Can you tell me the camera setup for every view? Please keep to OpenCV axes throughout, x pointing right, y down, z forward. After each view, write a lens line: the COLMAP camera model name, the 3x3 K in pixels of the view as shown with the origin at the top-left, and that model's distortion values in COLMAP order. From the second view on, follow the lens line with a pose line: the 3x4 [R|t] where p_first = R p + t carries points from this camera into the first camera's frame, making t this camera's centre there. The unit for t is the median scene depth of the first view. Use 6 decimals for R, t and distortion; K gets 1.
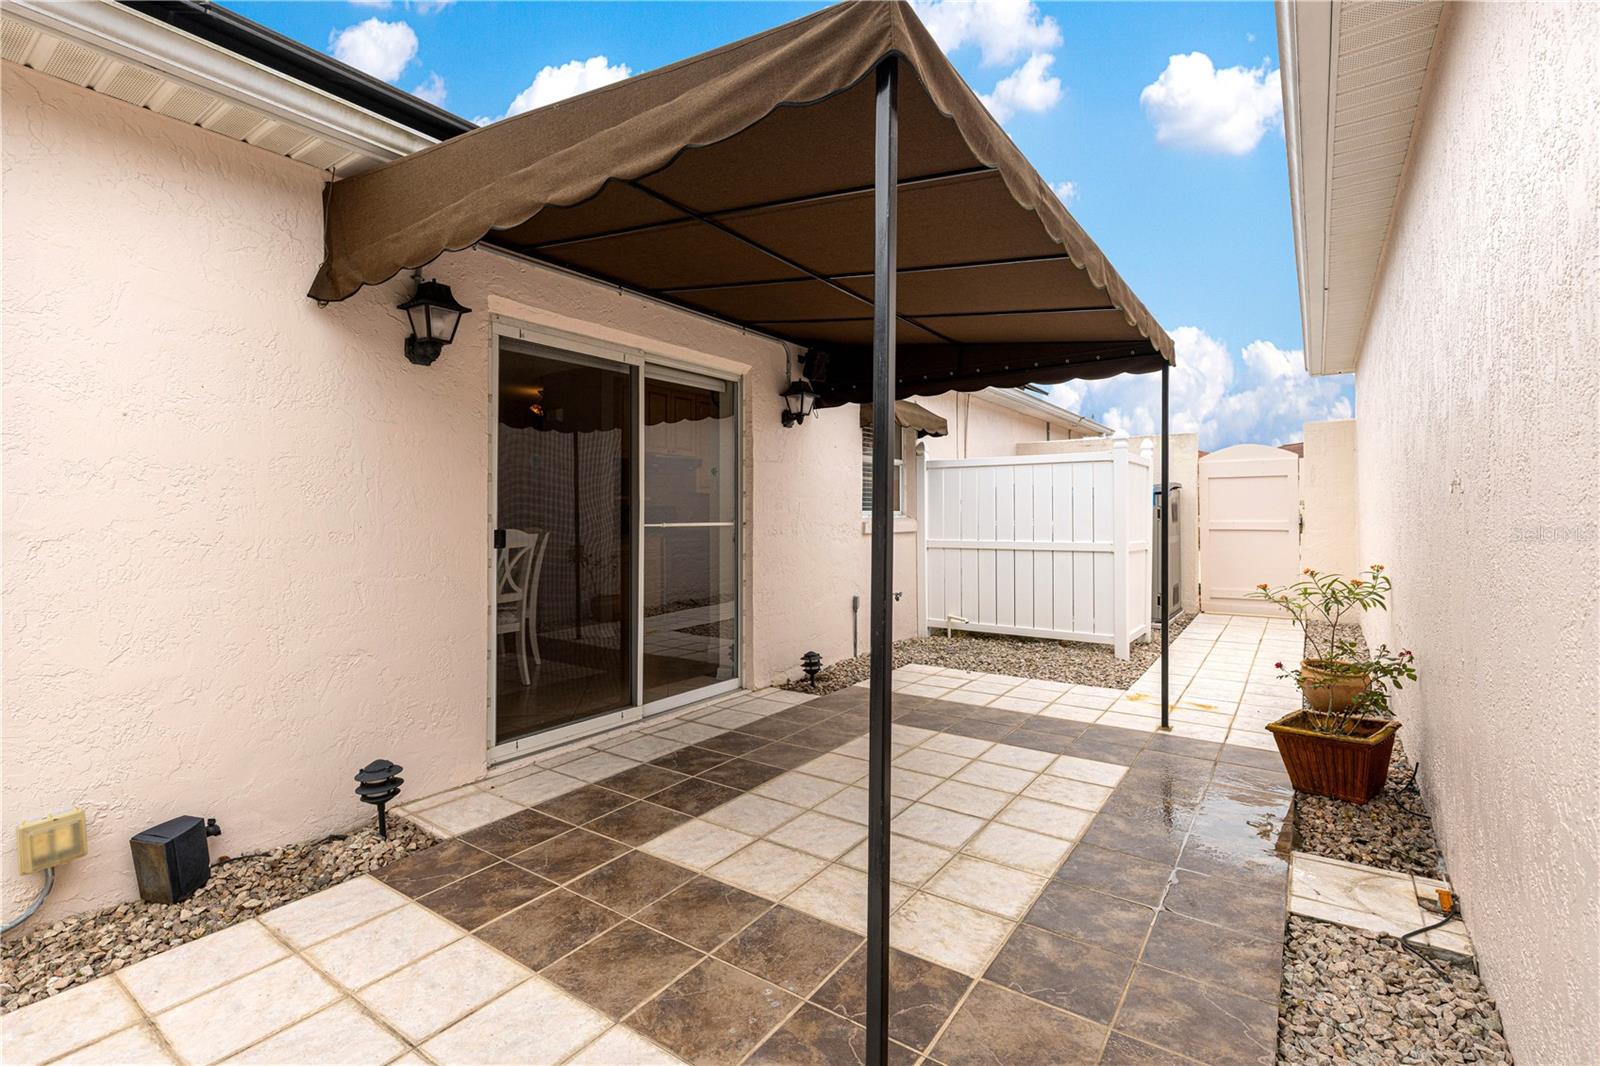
lens RADIAL K [[735.0, 0, 792.4], [0, 735.0, 521.5], [0, 0, 1]] dist [0.009120, -0.001785]
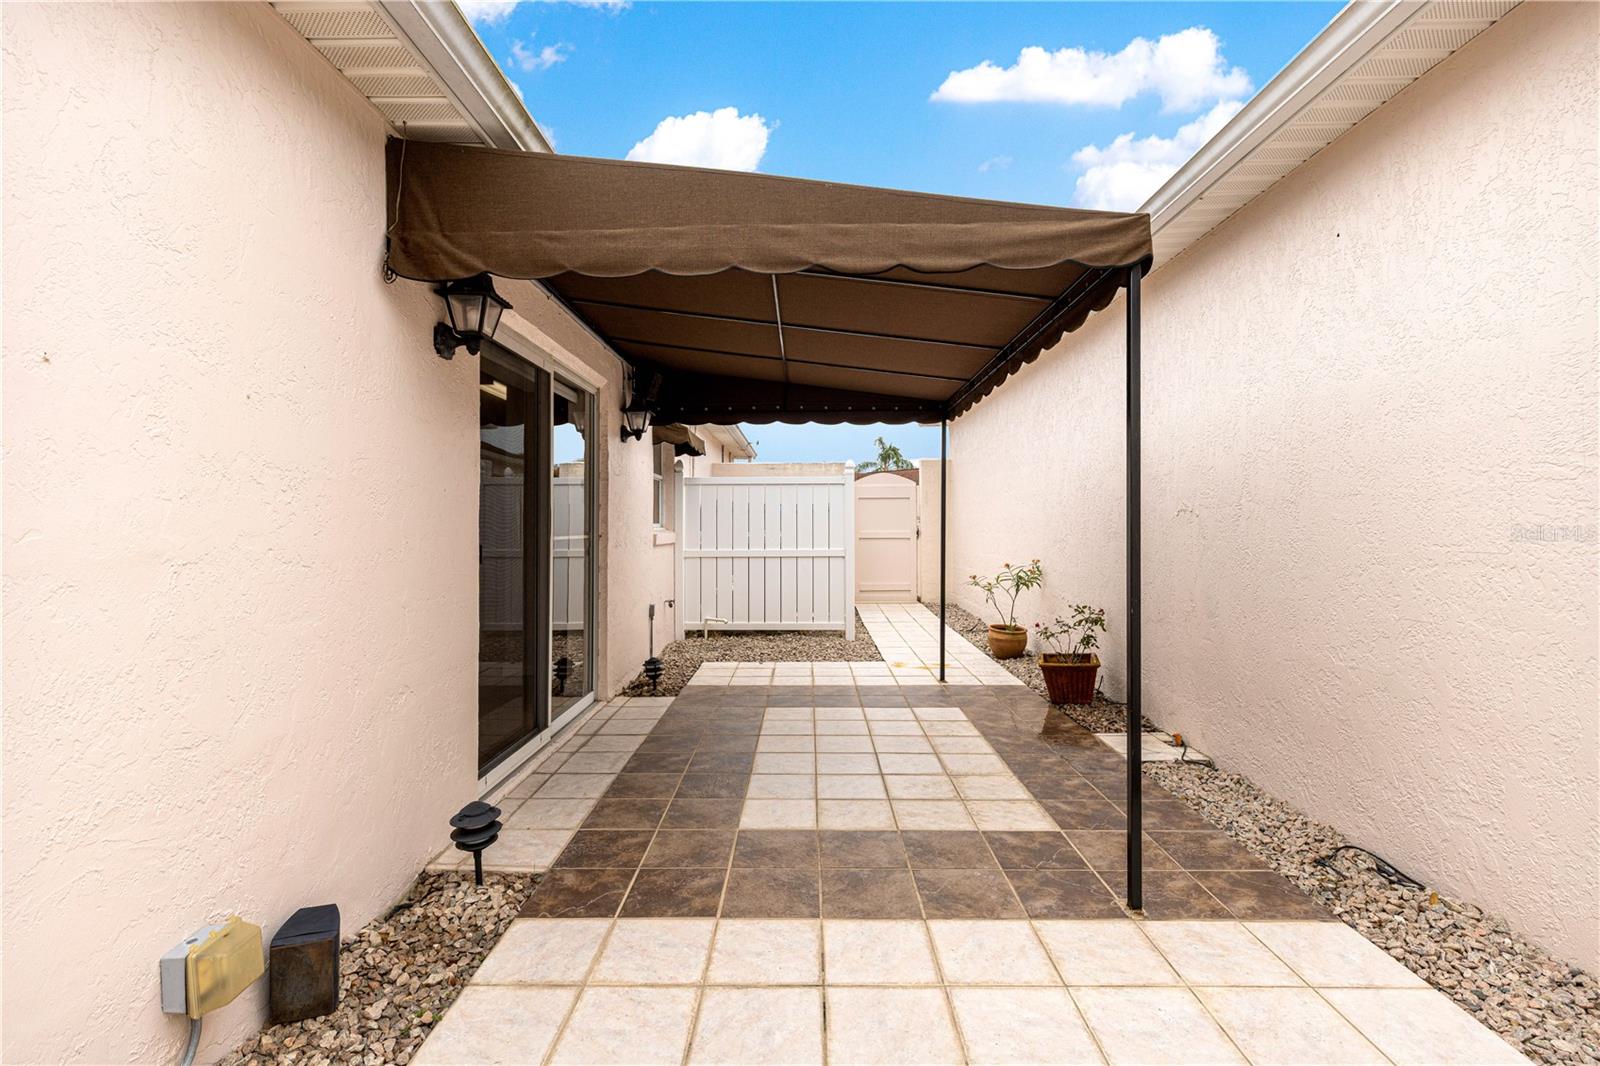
lens RADIAL K [[735.0, 0, 792.8], [0, 735.0, 528.8], [0, 0, 1]] dist [0.009120, -0.001785]
pose [[0.818622, -0.001821, 0.574330, -0.695980], [0.005483, 0.999974, -0.004644, -0.001611], [-0.574307, 0.006951, 0.818610, 0.041016]]
